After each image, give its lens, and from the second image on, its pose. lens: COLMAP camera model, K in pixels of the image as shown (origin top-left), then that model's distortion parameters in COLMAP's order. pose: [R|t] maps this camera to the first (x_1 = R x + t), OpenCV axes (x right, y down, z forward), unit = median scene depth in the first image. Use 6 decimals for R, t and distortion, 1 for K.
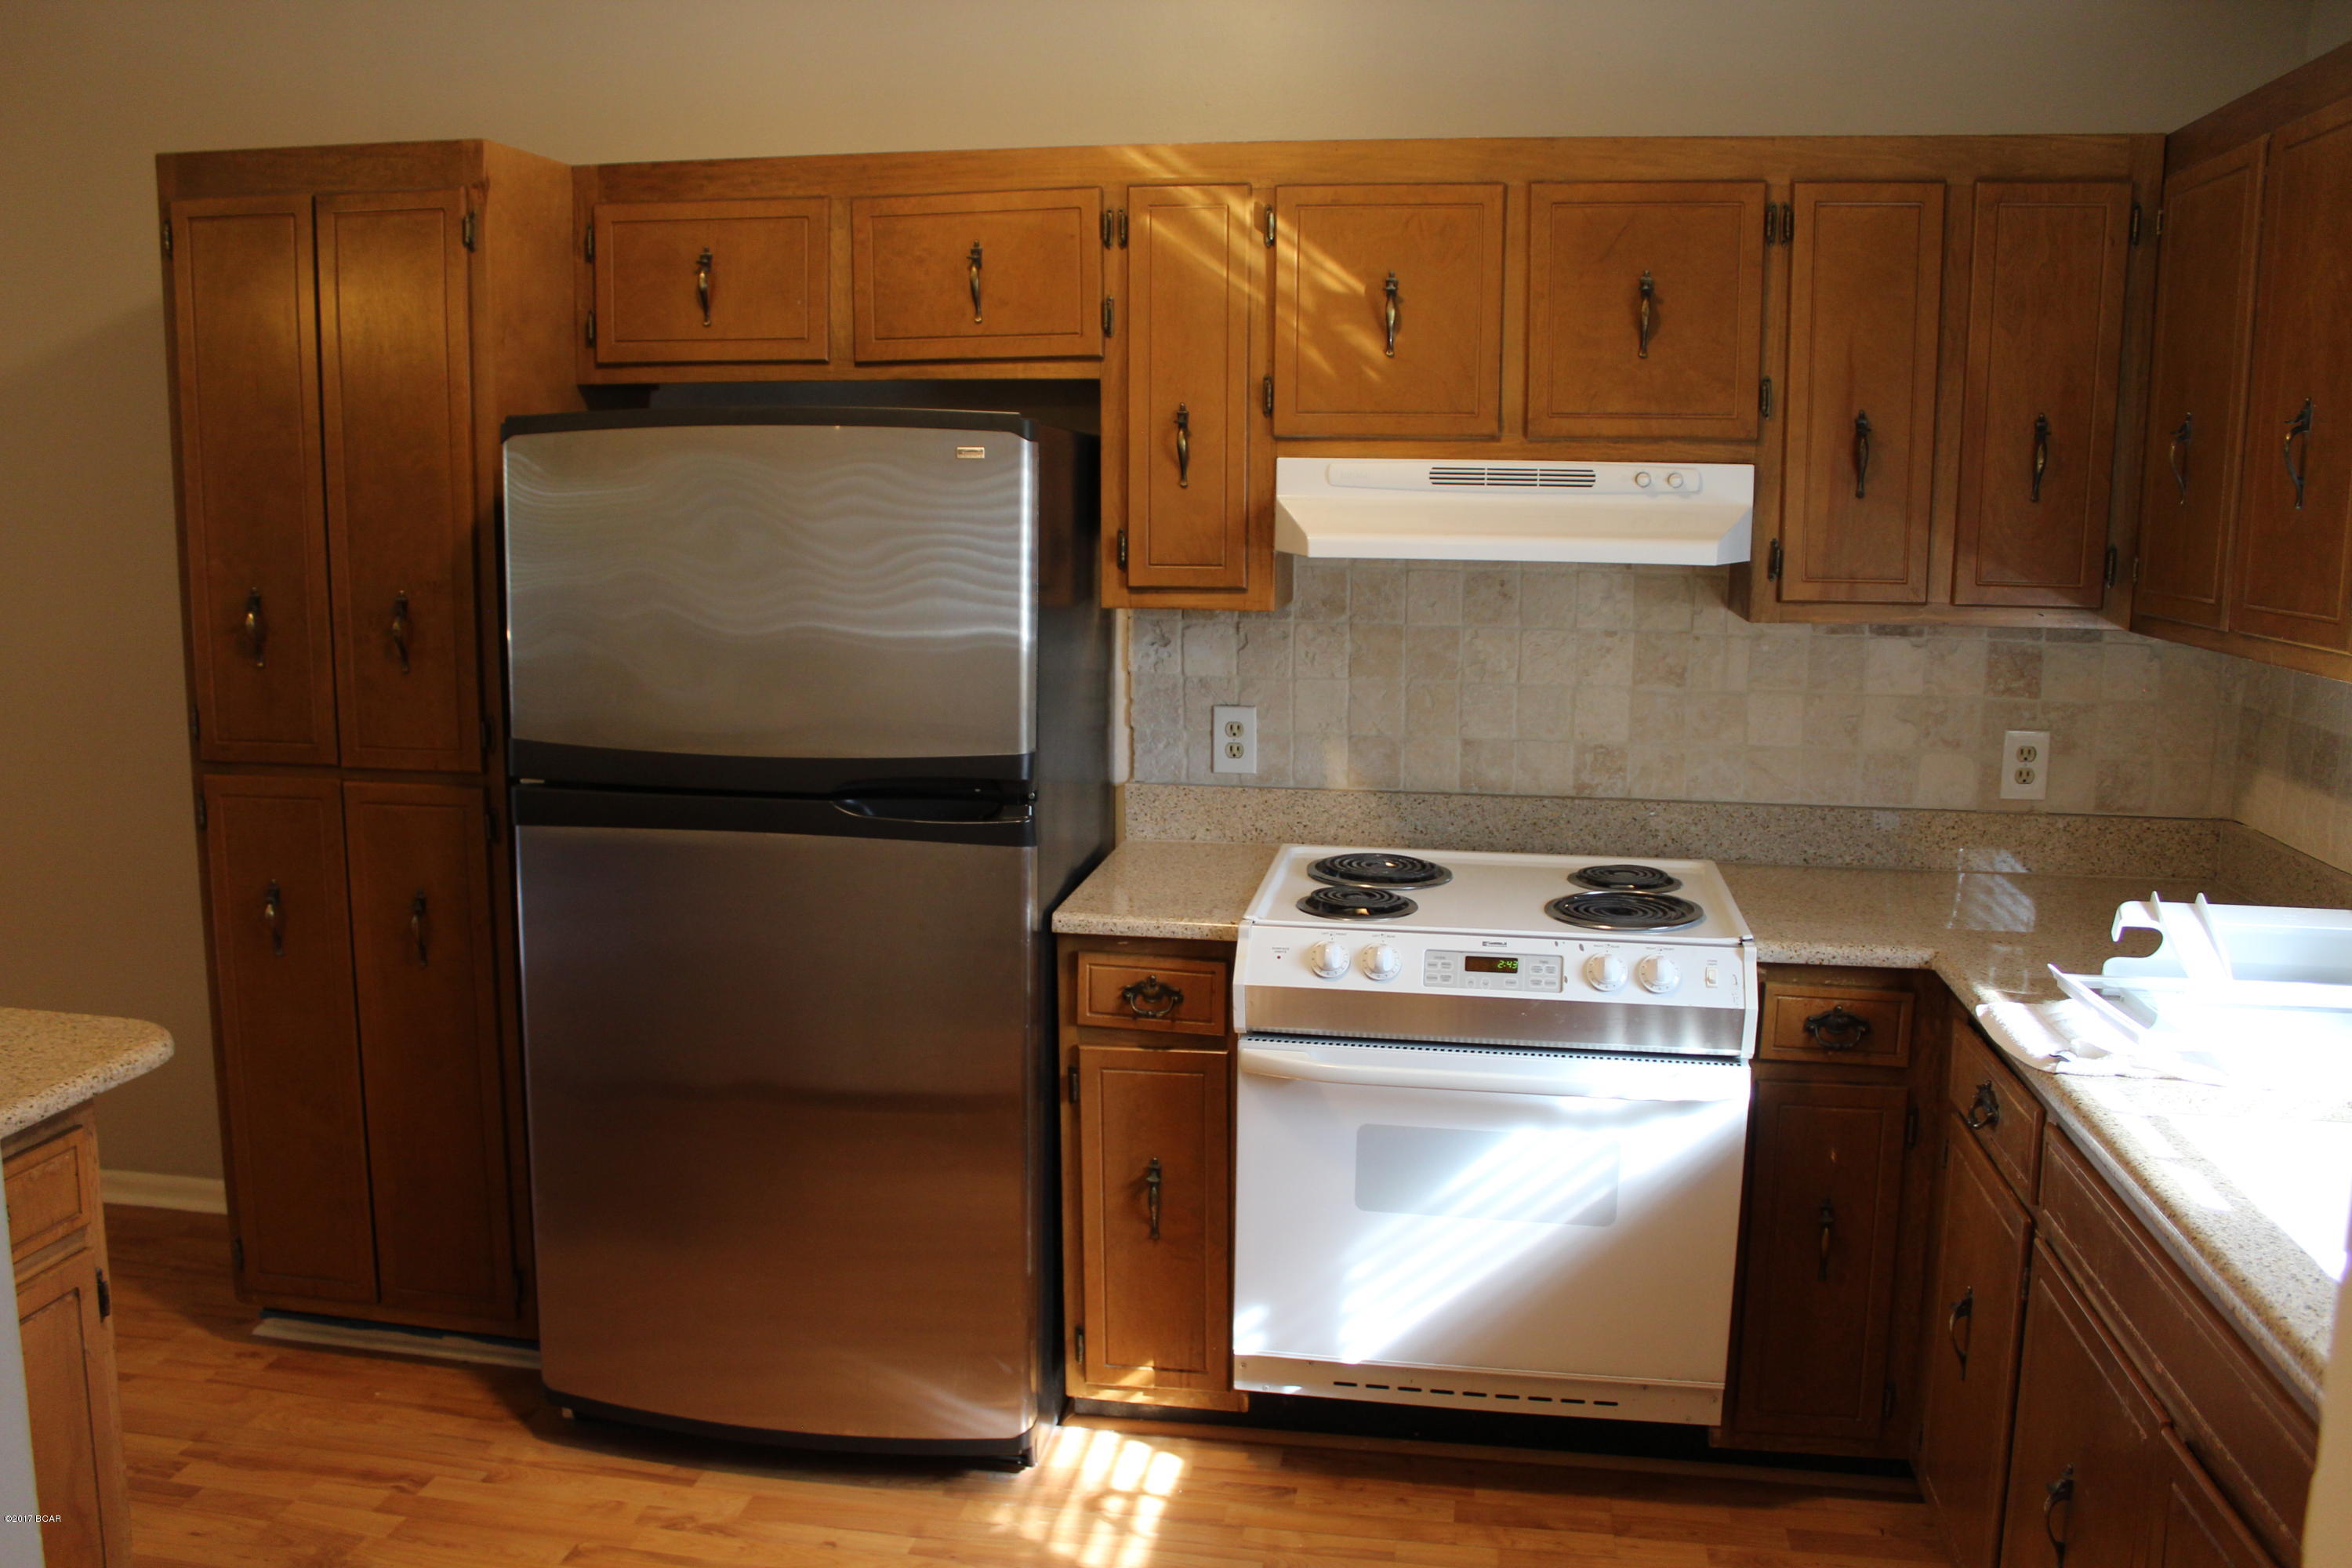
lens RADIAL K [[1956.8, 0, 1141.0], [0, 1956.8, 781.1], [0, 0, 1]] dist [-0.163790, 0.143538]
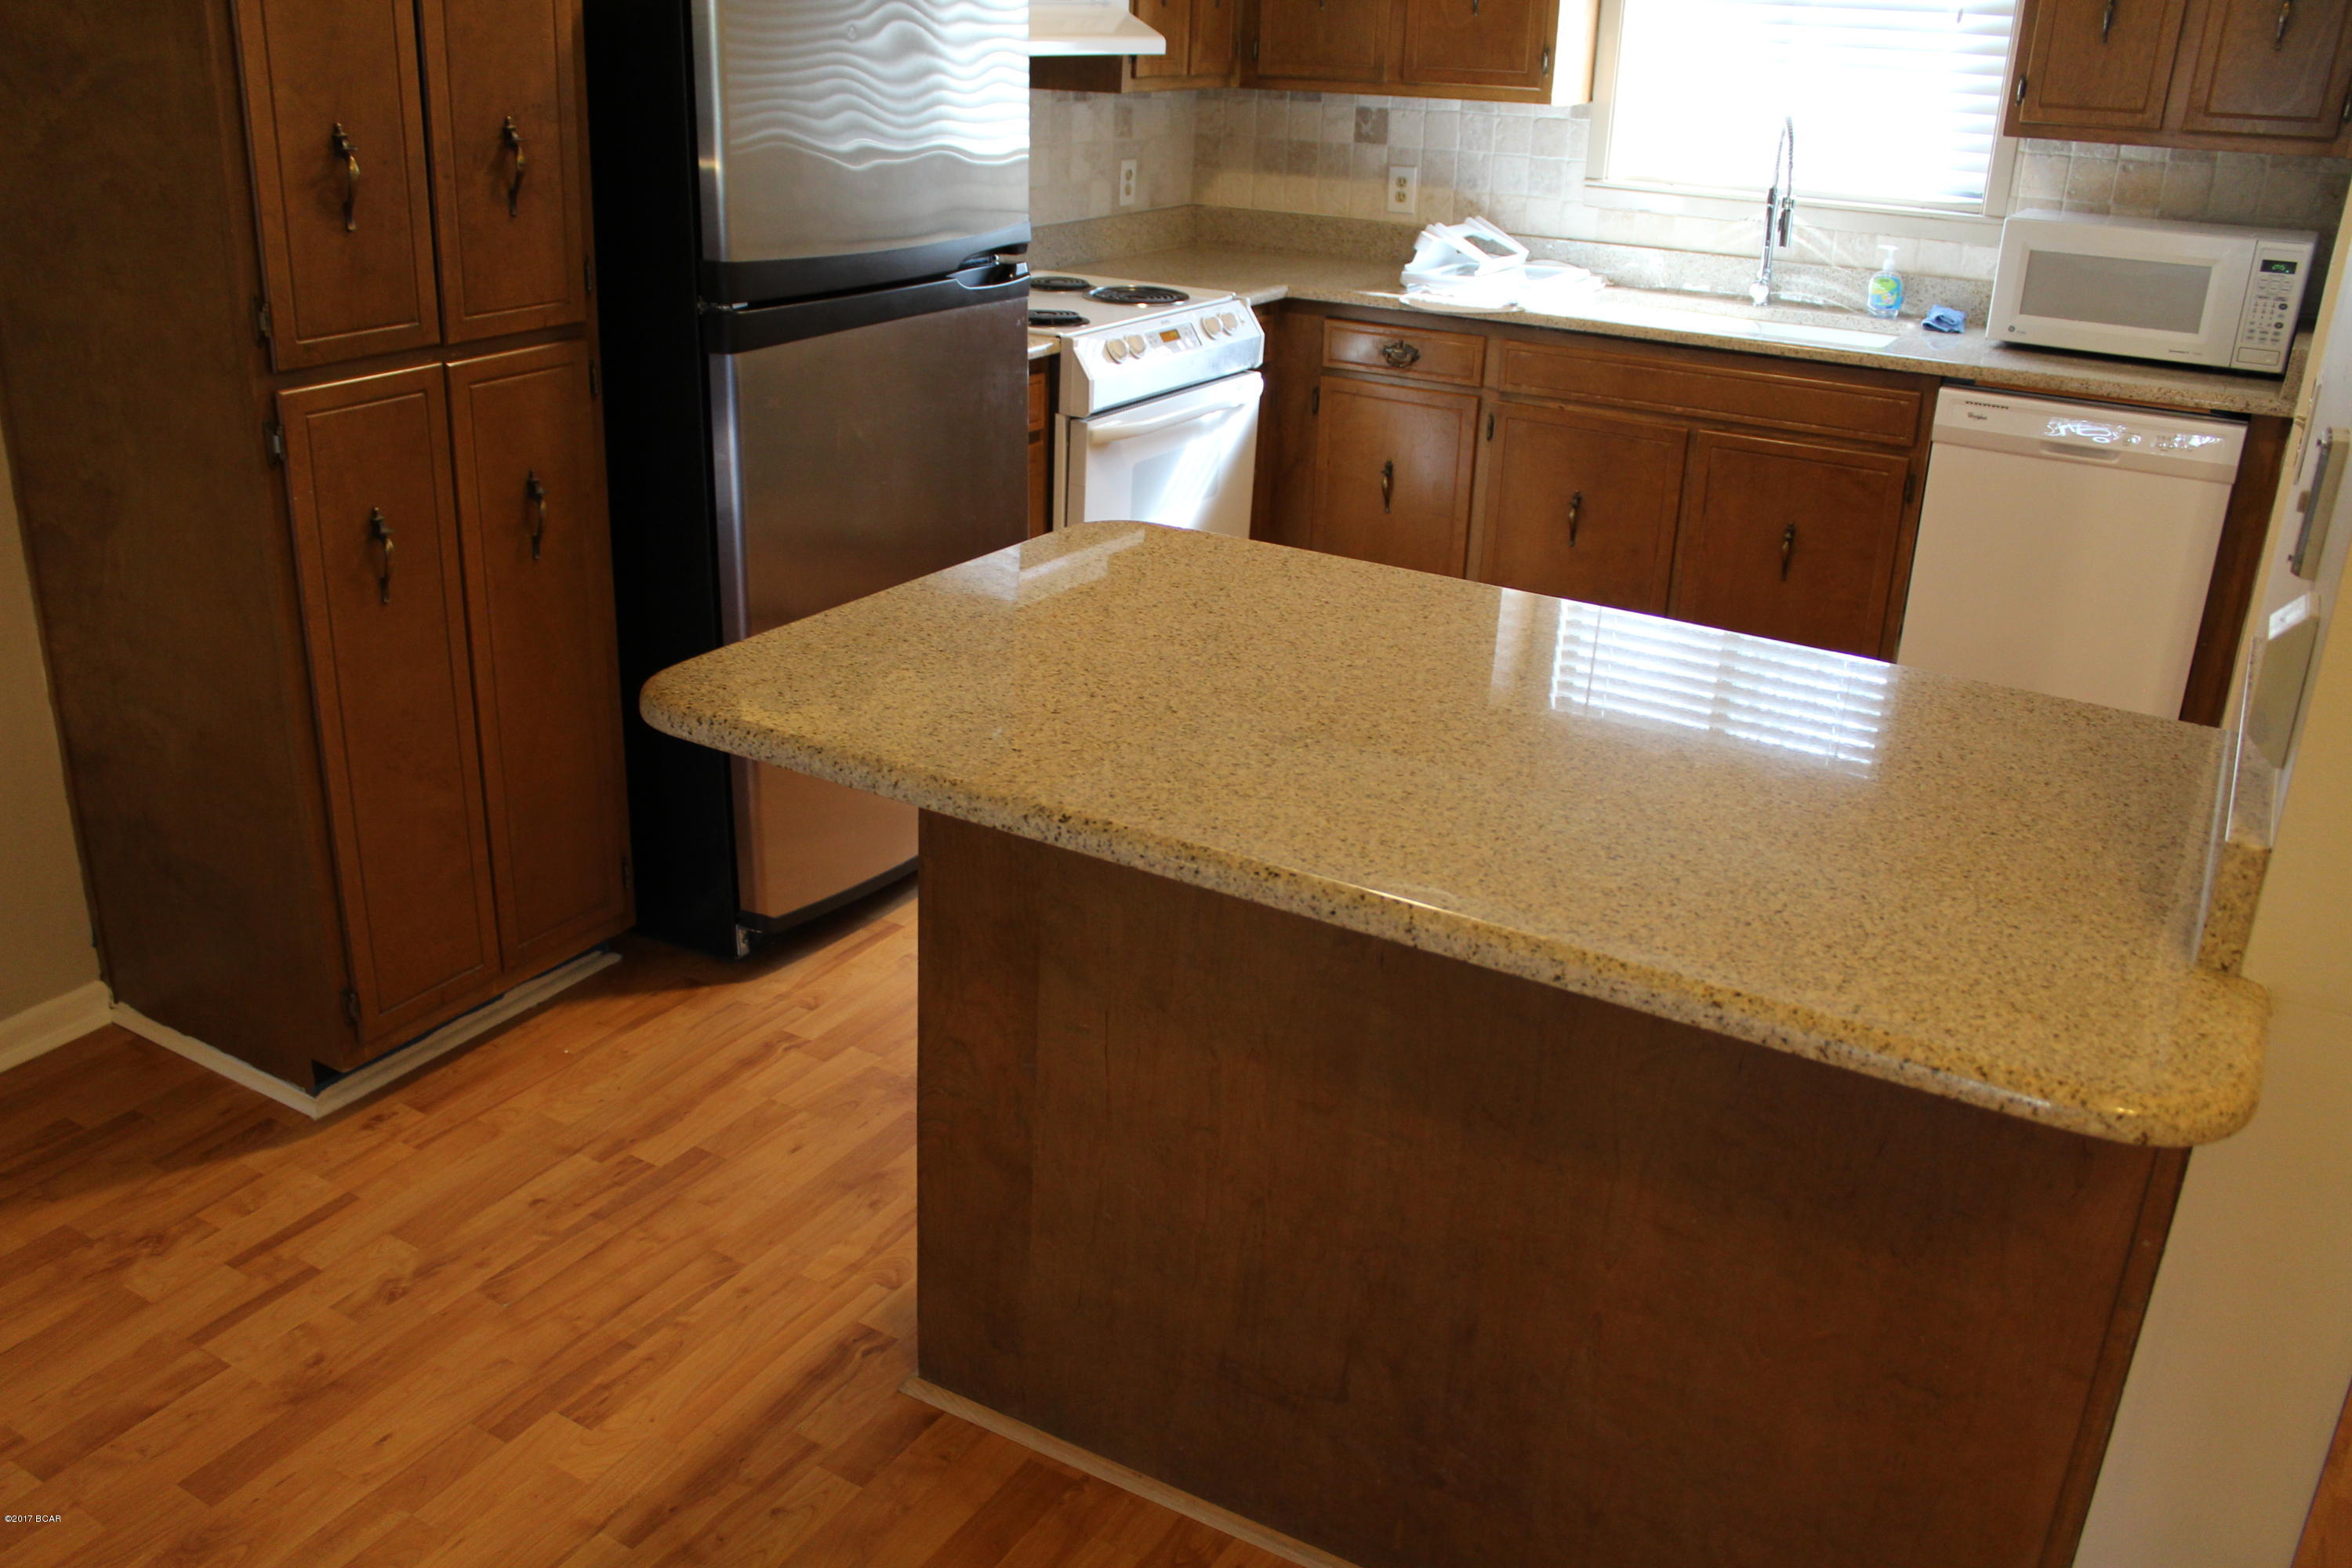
lens RADIAL K [[1956.8, 0, 1141.0], [0, 1956.8, 781.1], [0, 0, 1]] dist [-0.163790, 0.143538]
pose [[0.349863, -0.346181, 0.870491, -1.121905], [0.122315, 0.938143, 0.323925, -0.062148], [-0.928782, -0.006856, 0.370564, 0.433706]]
